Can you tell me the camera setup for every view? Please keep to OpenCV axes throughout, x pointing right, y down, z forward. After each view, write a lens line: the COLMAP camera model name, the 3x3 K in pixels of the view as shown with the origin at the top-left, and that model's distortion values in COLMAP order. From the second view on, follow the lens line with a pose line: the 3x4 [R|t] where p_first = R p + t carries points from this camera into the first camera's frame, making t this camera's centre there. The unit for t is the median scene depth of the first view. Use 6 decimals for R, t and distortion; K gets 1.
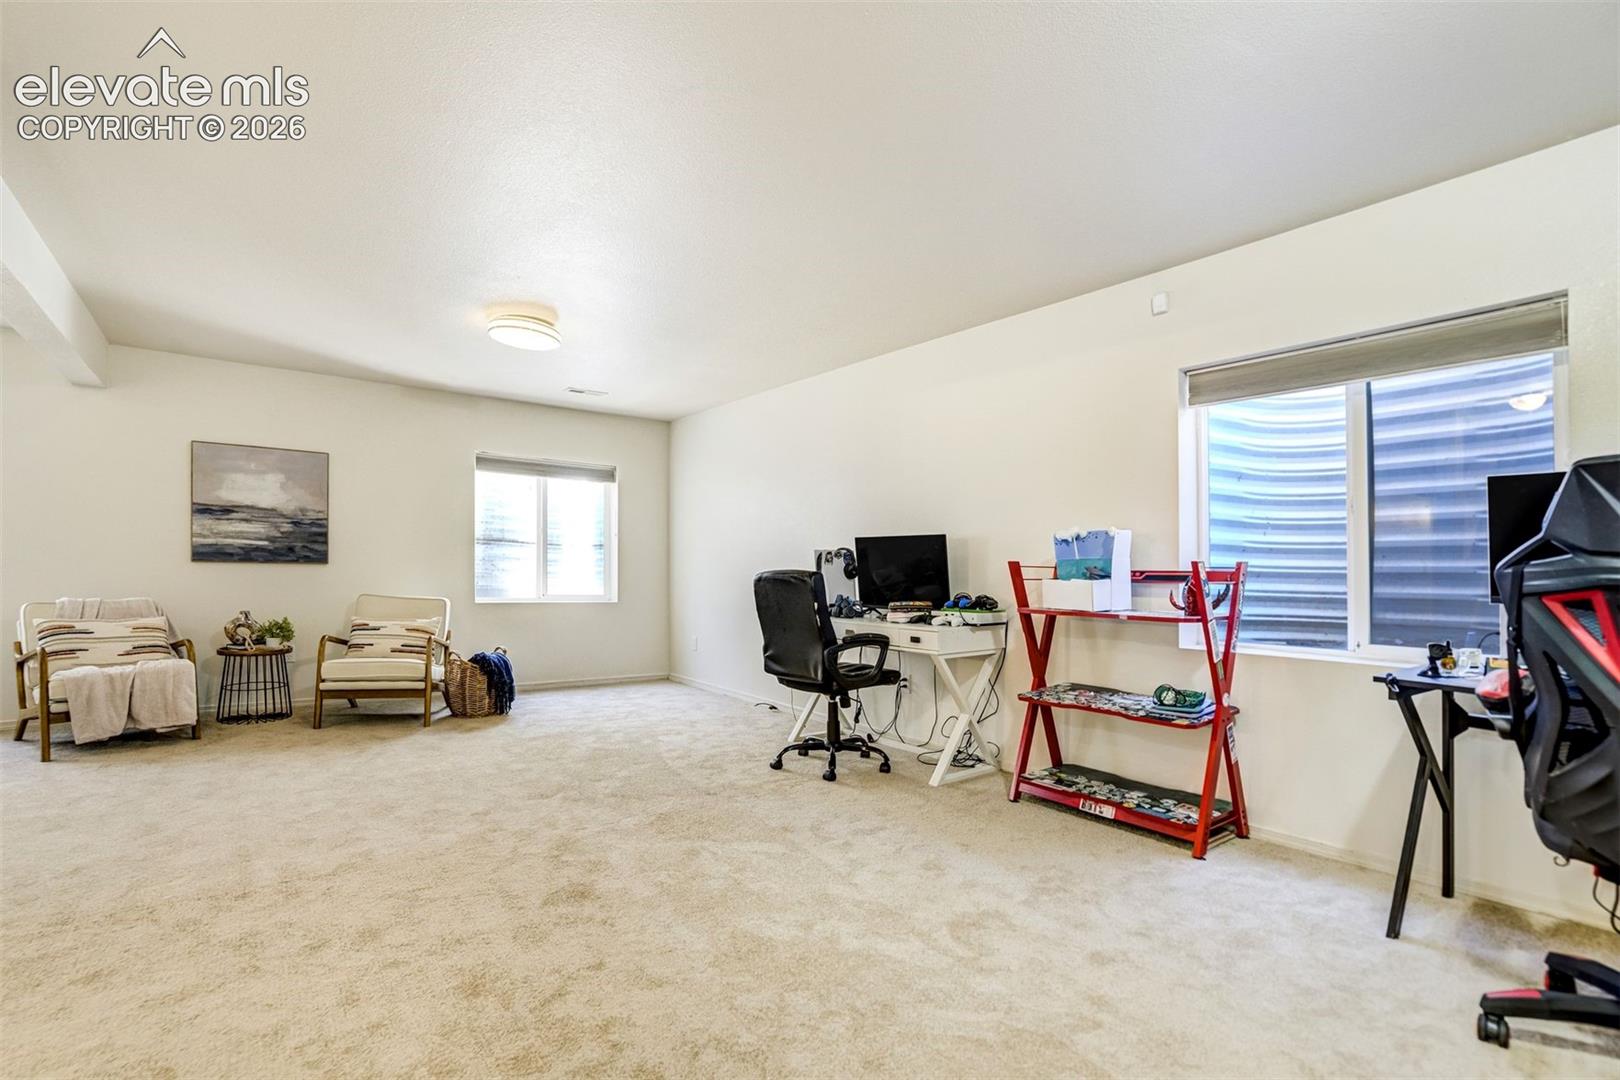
lens RADIAL K [[744.7, 0, 764.9], [0, 744.7, 587.5], [0, 0, 1]] dist [-0.021886, 0.000534]
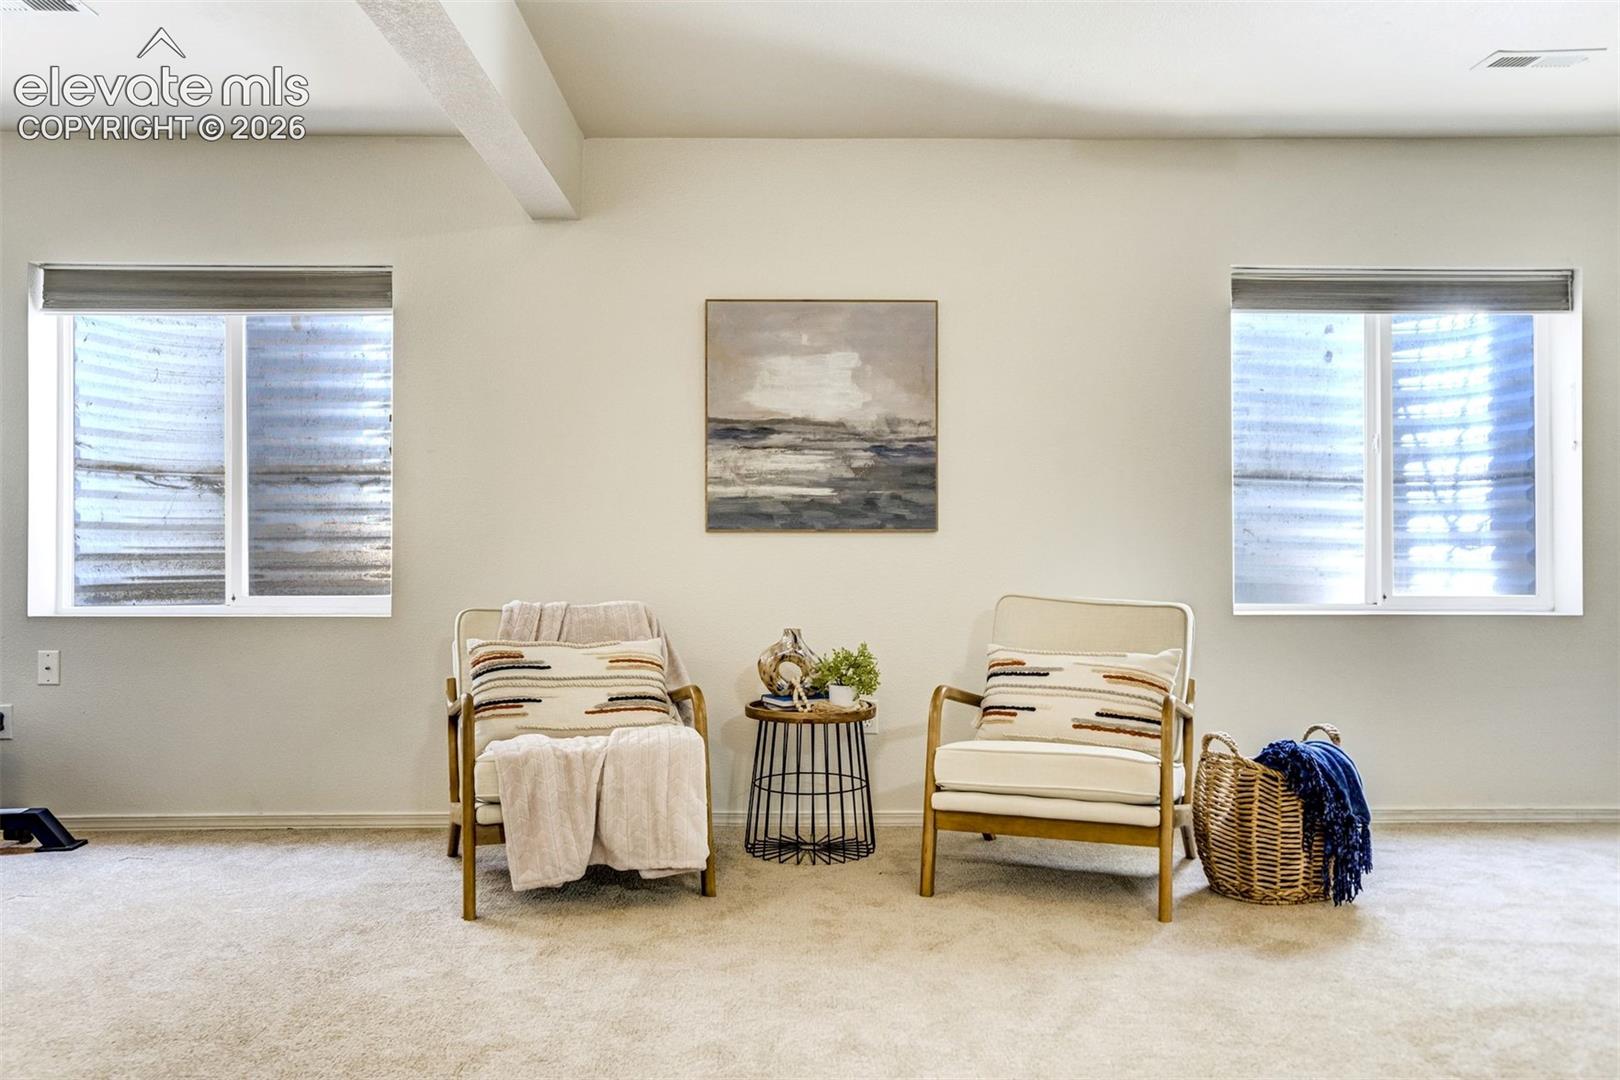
lens RADIAL K [[1257.2, 0, 842.6], [0, 1257.2, 538.7], [0, 0, 1]] dist [-0.057326, 0.097269]
pose [[0.839624, -0.023825, -0.542646, -0.220102], [0.003105, 0.999232, -0.039066, 0.004667], [0.543160, 0.031116, 0.839053, 0.310857]]
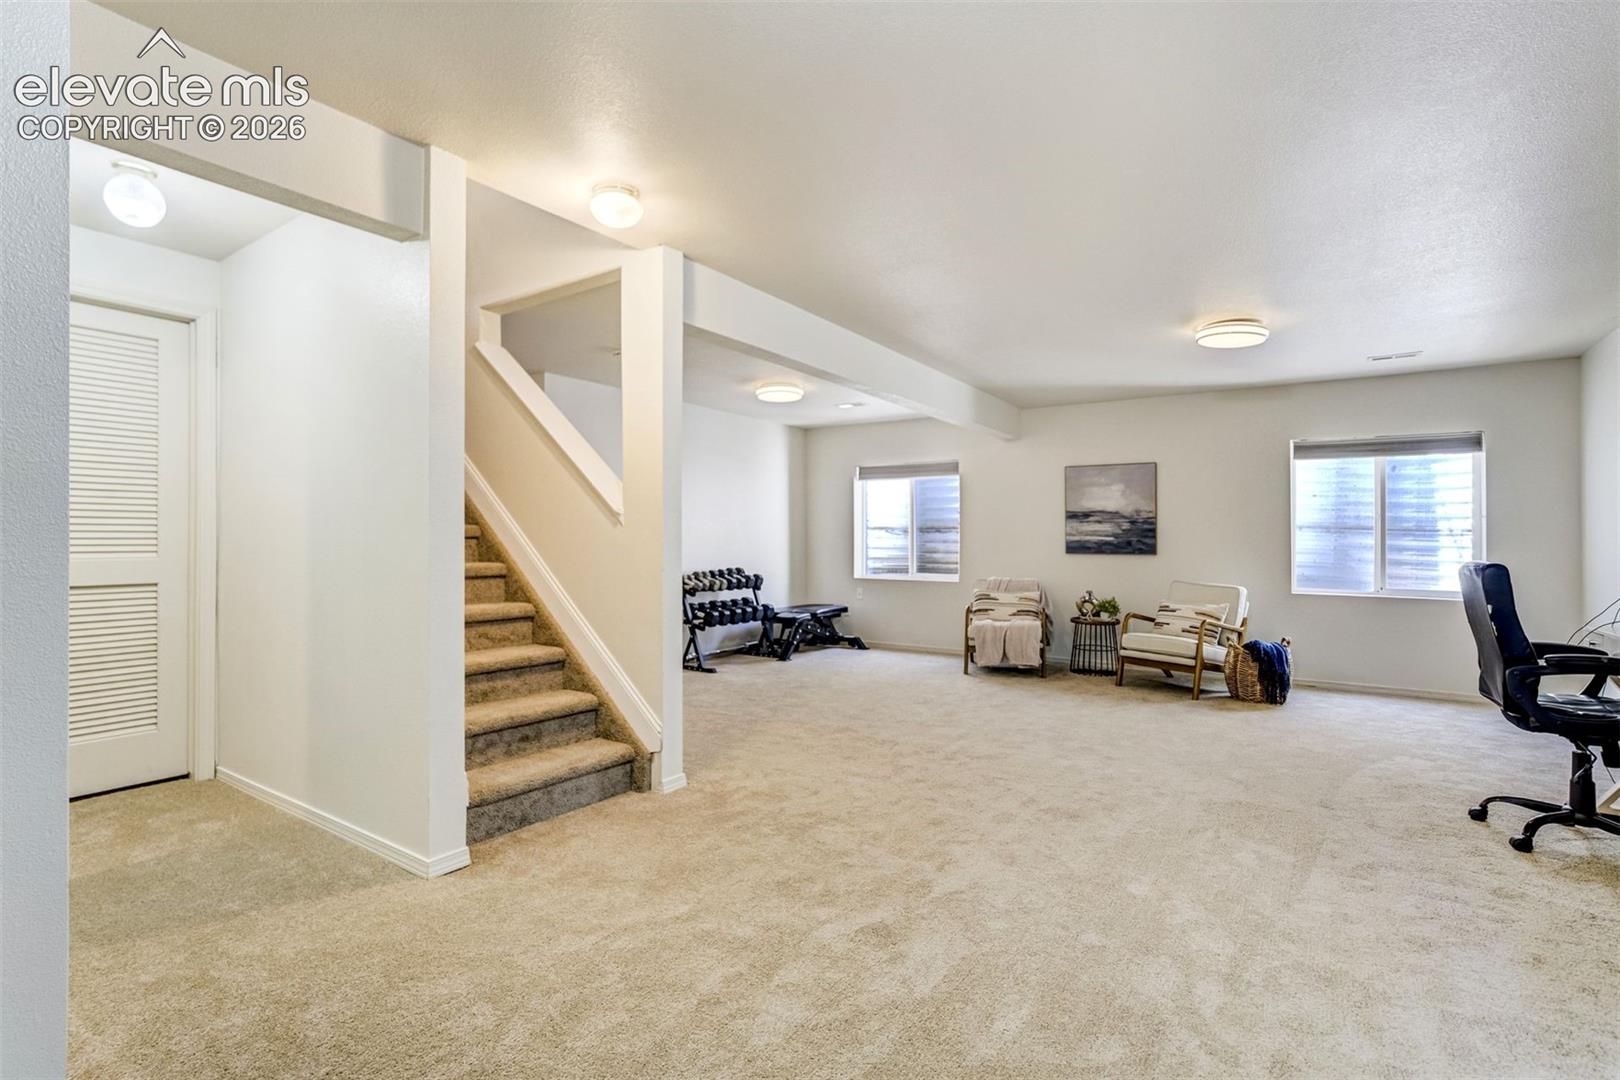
lens RADIAL K [[757.9, 0, 810.0], [0, 757.9, 540.0], [0, 0, 1]] dist [-0.022760, 0.012706]
pose [[0.338381, -0.022736, -0.940734, 0.405526], [-0.022873, 0.999214, -0.032376, -0.003320], [0.940731, 0.032473, 0.337595, 0.061187]]
